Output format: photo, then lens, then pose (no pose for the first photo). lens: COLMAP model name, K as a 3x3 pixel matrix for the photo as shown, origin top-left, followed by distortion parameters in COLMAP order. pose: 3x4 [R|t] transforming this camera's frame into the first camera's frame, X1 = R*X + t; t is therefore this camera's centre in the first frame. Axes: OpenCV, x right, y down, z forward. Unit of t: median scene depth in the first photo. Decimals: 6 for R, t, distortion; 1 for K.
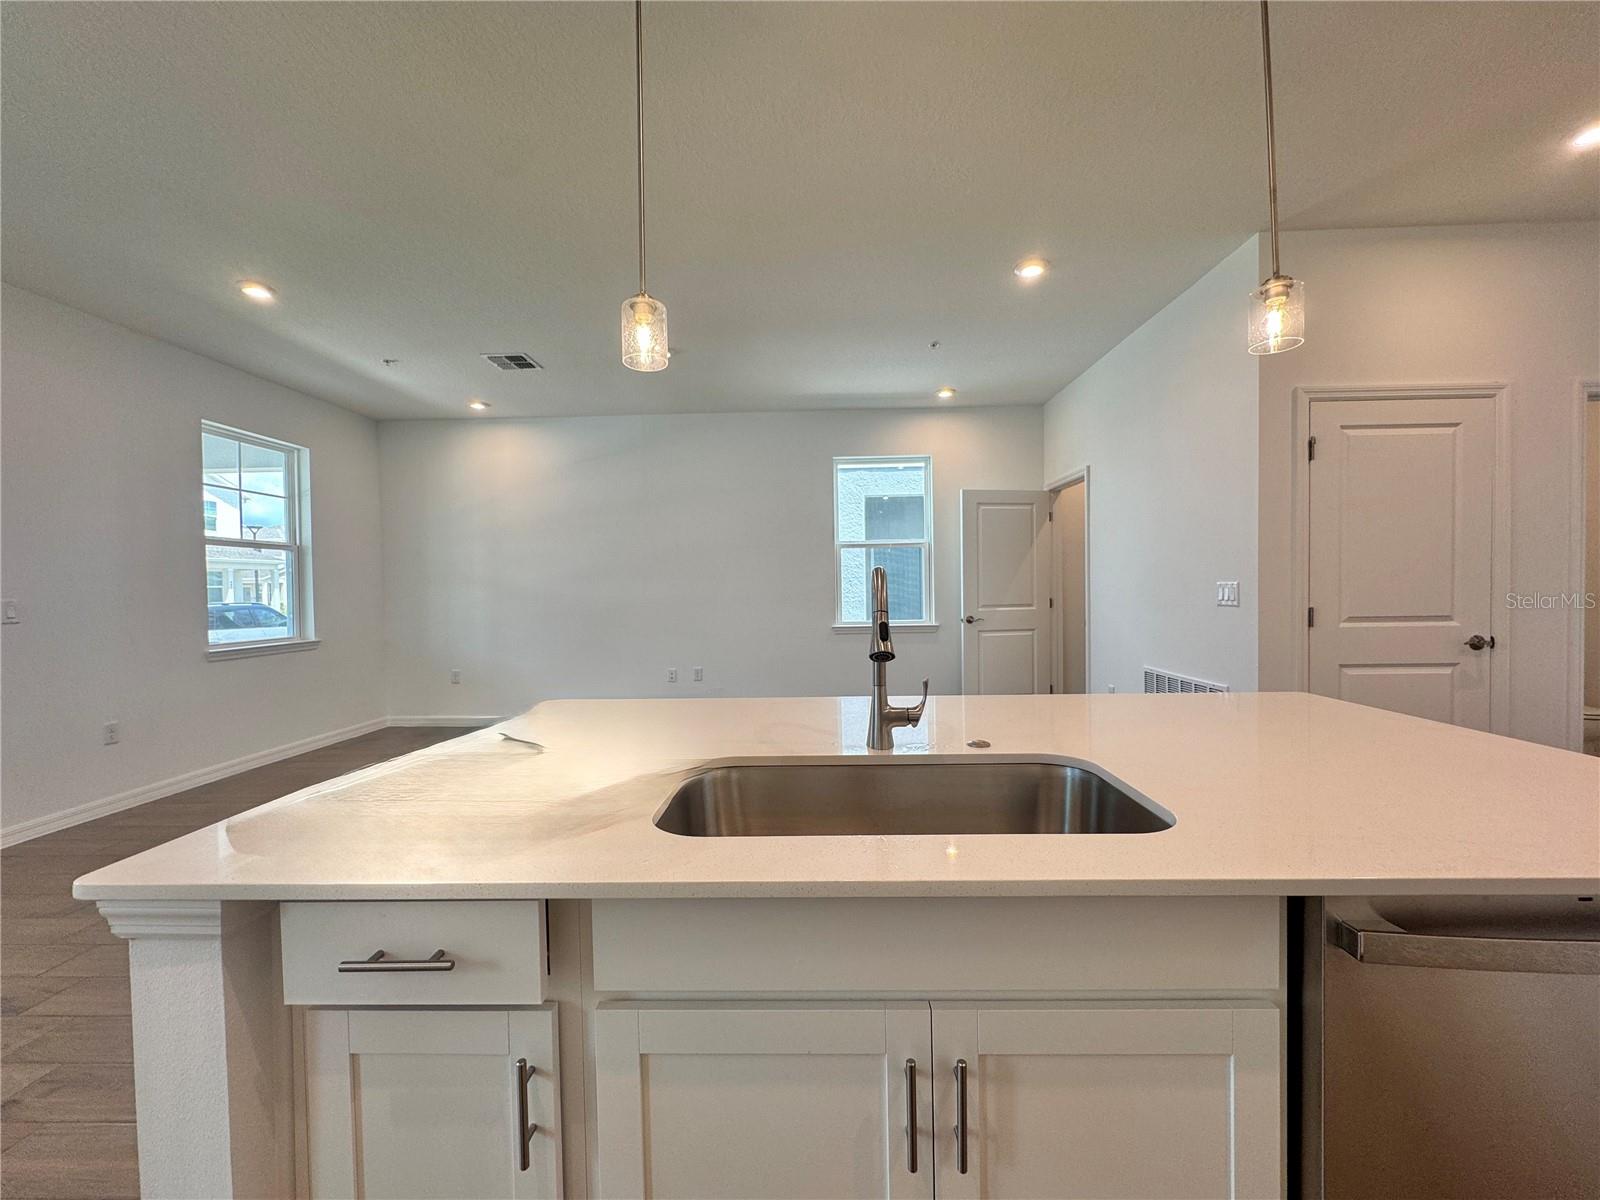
lens RADIAL K [[634.5, 0, 800.0], [0, 634.5, 600.0], [0, 0, 1]] dist [-0.002507, 0.000039]
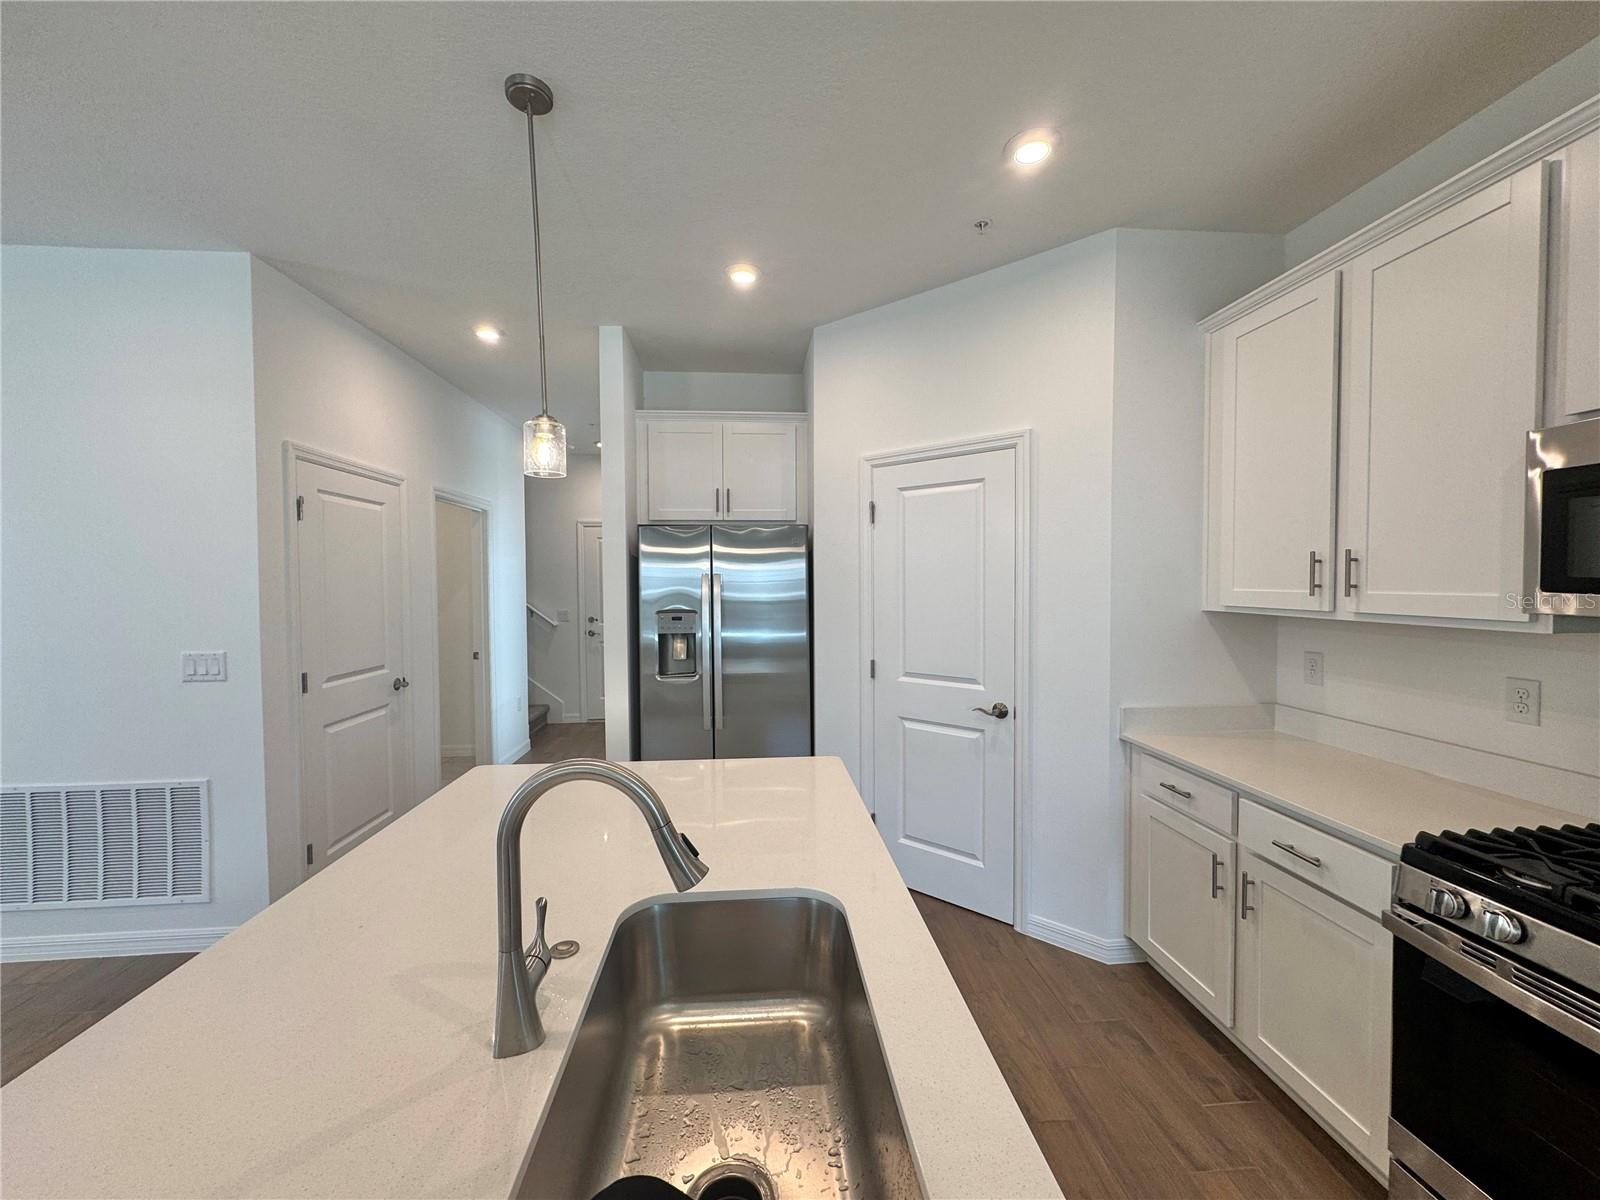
lens RADIAL K [[634.5, 0, 800.0], [0, 634.5, 600.0], [0, 0, 1]] dist [-0.002507, 0.000039]
pose [[-0.107173, -0.013839, 0.994144, -0.162698], [0.028018, 0.999464, 0.016934, -0.066259], [-0.993845, 0.029669, -0.106728, 0.245938]]
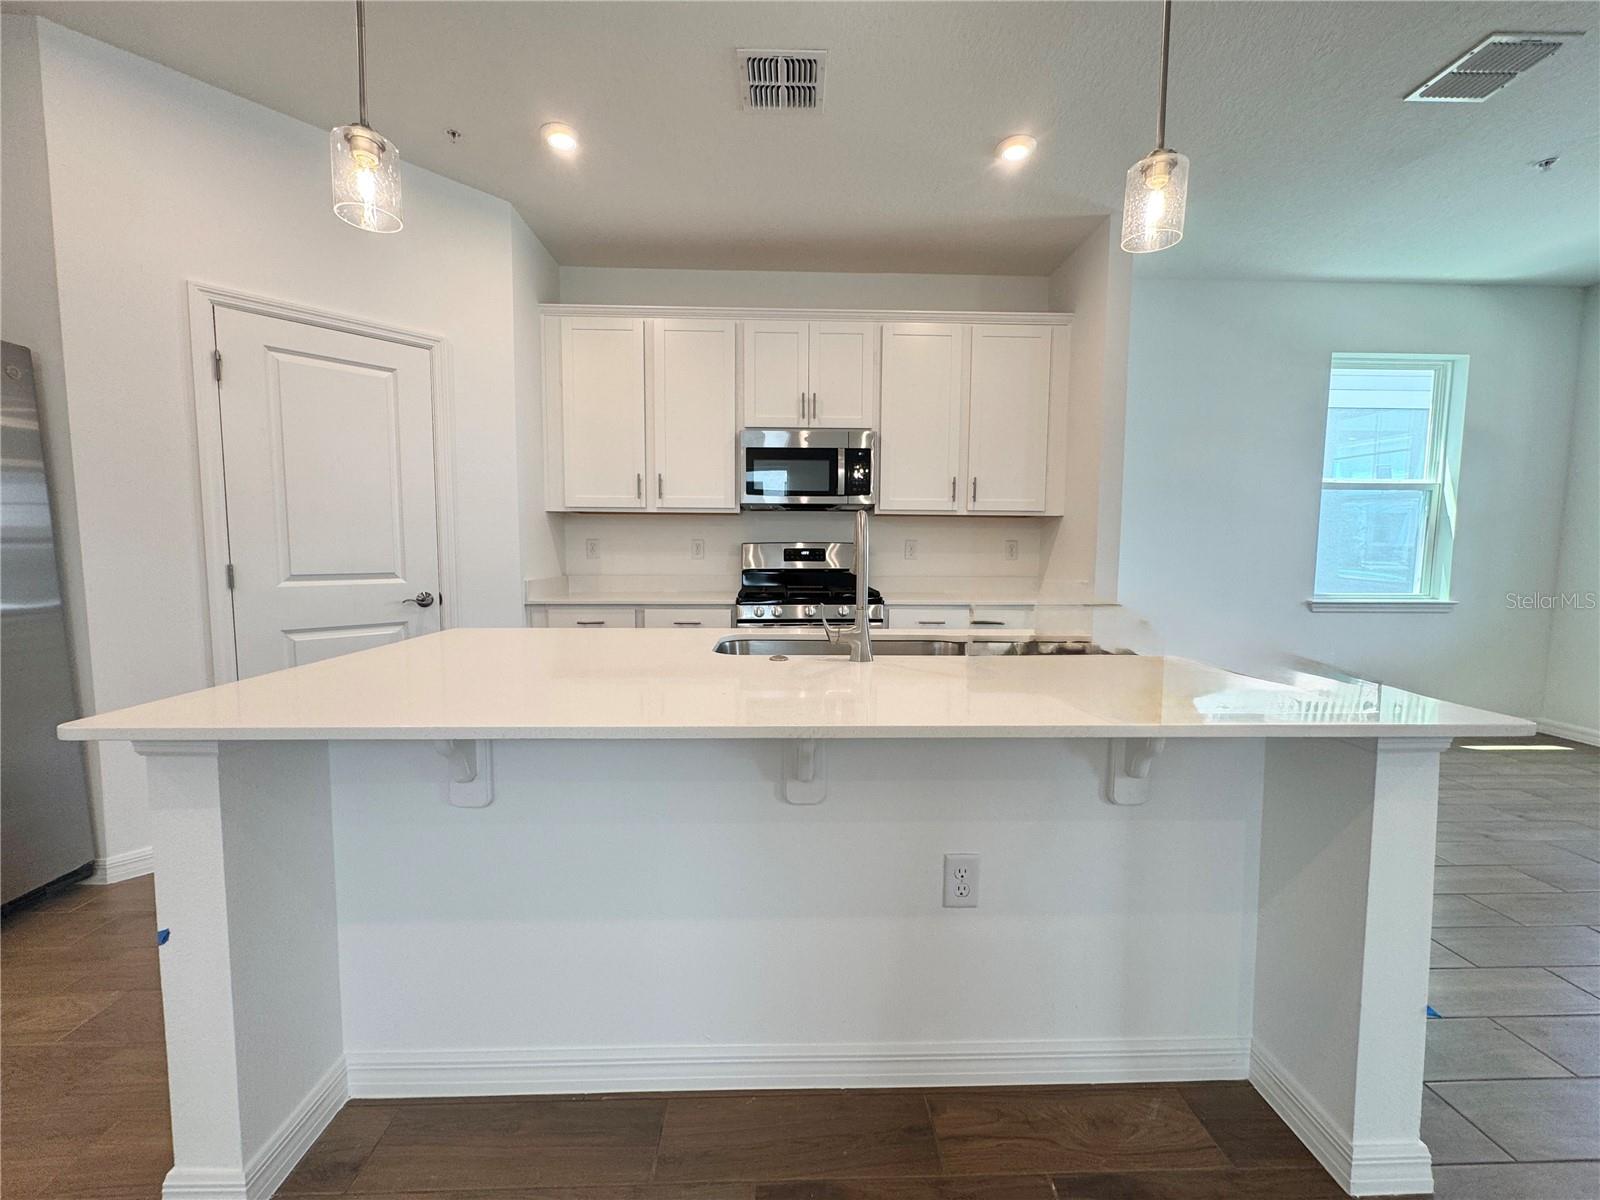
lens RADIAL K [[634.5, 0, 800.0], [0, 634.5, 600.0], [0, 0, 1]] dist [-0.002507, 0.000039]
pose [[-0.998236, 0.015647, -0.057271, 0.095923], [0.009653, 0.994586, 0.103470, -0.002309], [0.058580, 0.102734, -0.992982, 0.681885]]
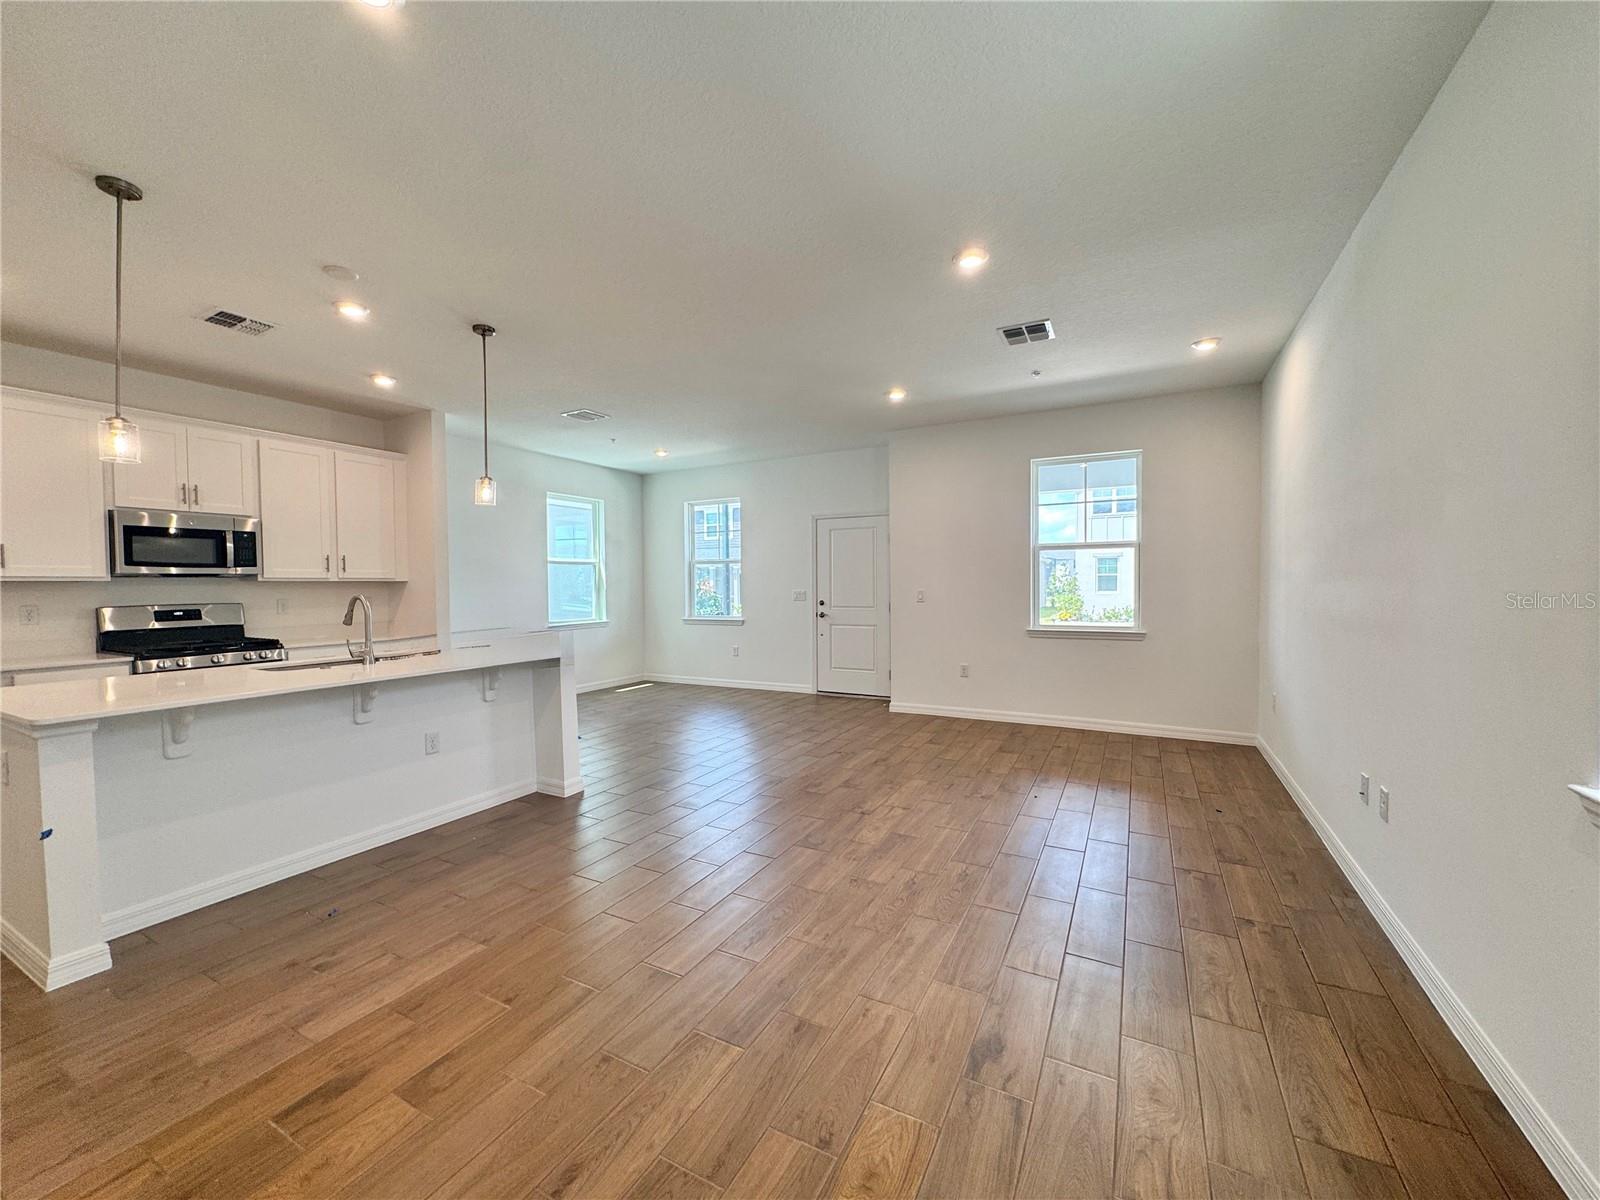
lens RADIAL K [[634.5, 0, 800.0], [0, 634.5, 600.0], [0, 0, 1]] dist [-0.002507, 0.000039]
pose [[-0.447272, 0.043642, -0.893333, 0.514074], [-0.000030, 0.998808, 0.048810, -0.049234], [0.894398, 0.021858, -0.446737, 1.171852]]
